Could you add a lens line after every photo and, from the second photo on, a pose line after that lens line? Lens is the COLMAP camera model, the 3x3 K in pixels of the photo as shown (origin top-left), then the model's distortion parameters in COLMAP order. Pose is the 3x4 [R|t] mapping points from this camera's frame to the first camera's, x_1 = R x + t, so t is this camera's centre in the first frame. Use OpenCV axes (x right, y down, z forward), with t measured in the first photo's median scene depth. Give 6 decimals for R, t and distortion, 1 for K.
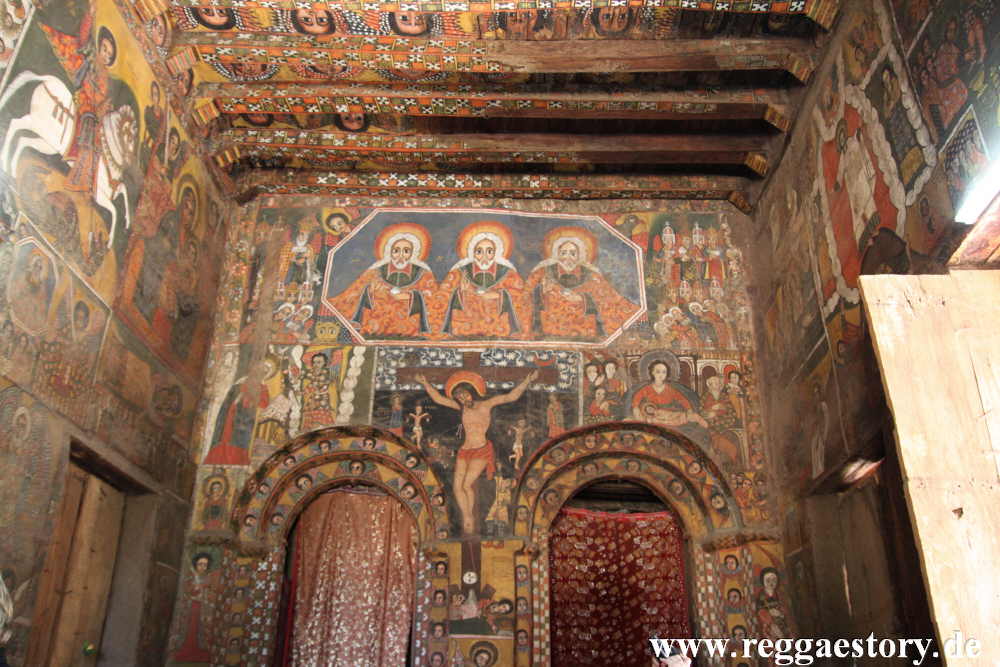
lens RADIAL K [[817.6, 0, 500.0], [0, 817.6, 333.5], [0, 0, 1]] dist [-0.134278, 0.124646]
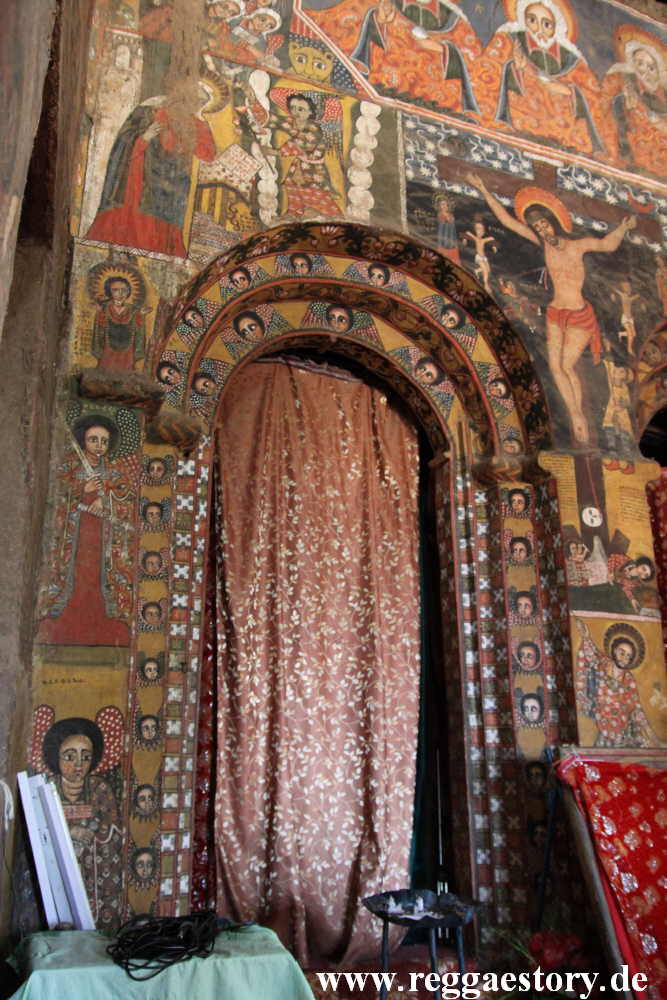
lens RADIAL K [[817.6, 0, 333.5], [0, 817.6, 500.0], [0, 0, 1]] dist [-0.134278, 0.124646]
pose [[0.932179, 0.102662, 0.347137, -0.358474], [-0.155763, 0.979383, 0.128633, 0.215624], [-0.326774, -0.173980, 0.928951, 0.465504]]
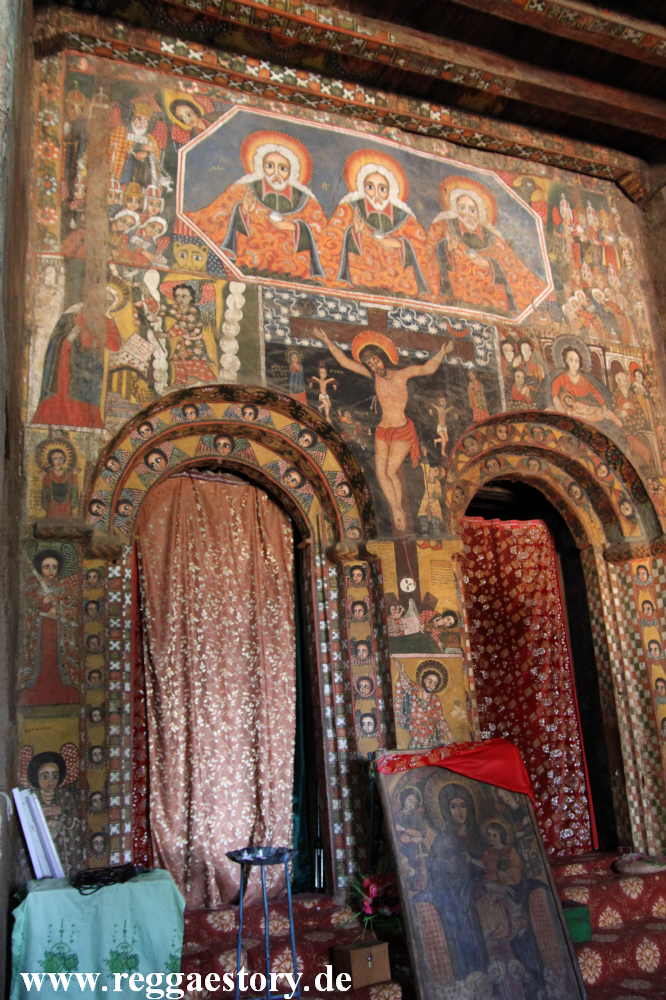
lens RADIAL K [[840.7, 0, 334.5], [0, 840.7, 508.1], [0, 0, 1]] dist [-0.130466, 0.114465]
pose [[0.928374, 0.041270, 0.369348, -0.364455], [-0.101285, 0.984292, 0.144603, 0.100460], [-0.357579, -0.171655, 0.917972, 0.241981]]
